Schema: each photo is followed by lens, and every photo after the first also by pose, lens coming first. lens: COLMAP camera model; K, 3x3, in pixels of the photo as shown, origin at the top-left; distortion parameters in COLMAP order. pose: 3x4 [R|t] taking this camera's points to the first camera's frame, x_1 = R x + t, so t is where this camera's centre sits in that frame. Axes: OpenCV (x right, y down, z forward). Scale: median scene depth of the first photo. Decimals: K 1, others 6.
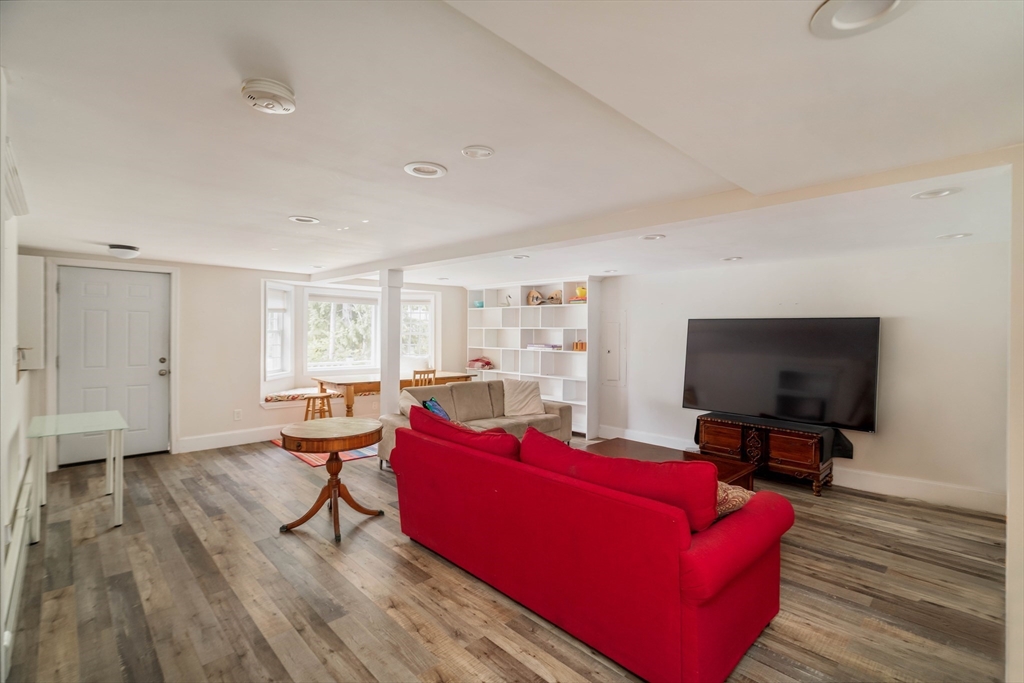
lens RADIAL K [[471.3, 0, 518.7], [0, 471.3, 329.2], [0, 0, 1]] dist [-0.000604, 0.001008]
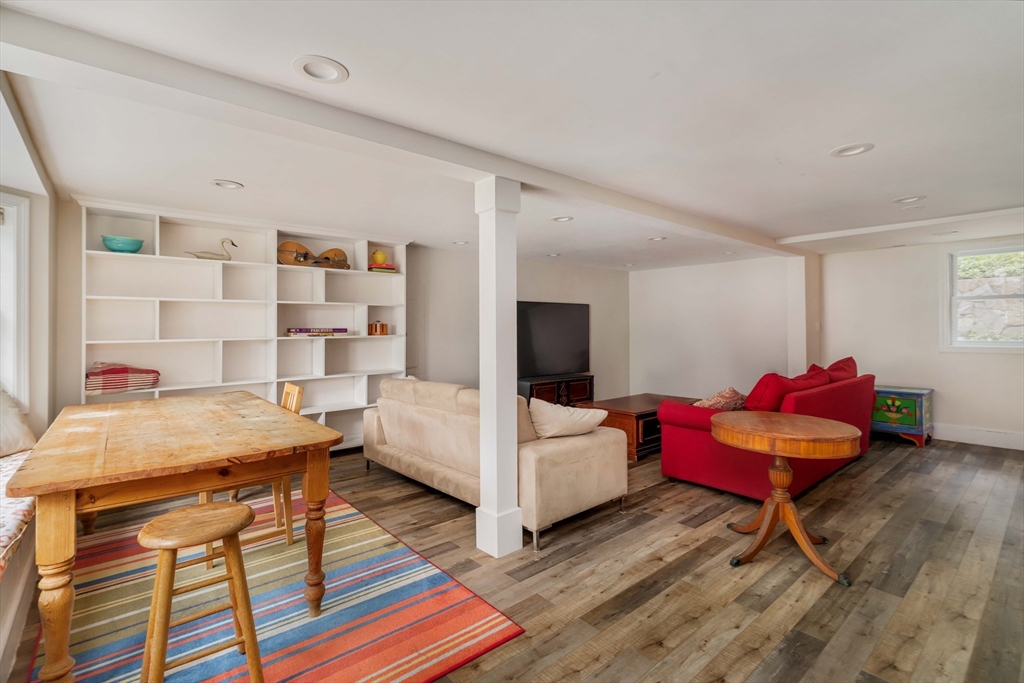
lens RADIAL K [[471.3, 0, 518.7], [0, 471.3, 329.2], [0, 0, 1]] dist [-0.000604, 0.001008]
pose [[0.061120, -0.012853, 0.998048, -0.635689], [0.005158, 0.999908, 0.012561, 0.029040], [-0.998117, 0.004380, 0.061181, 0.756999]]
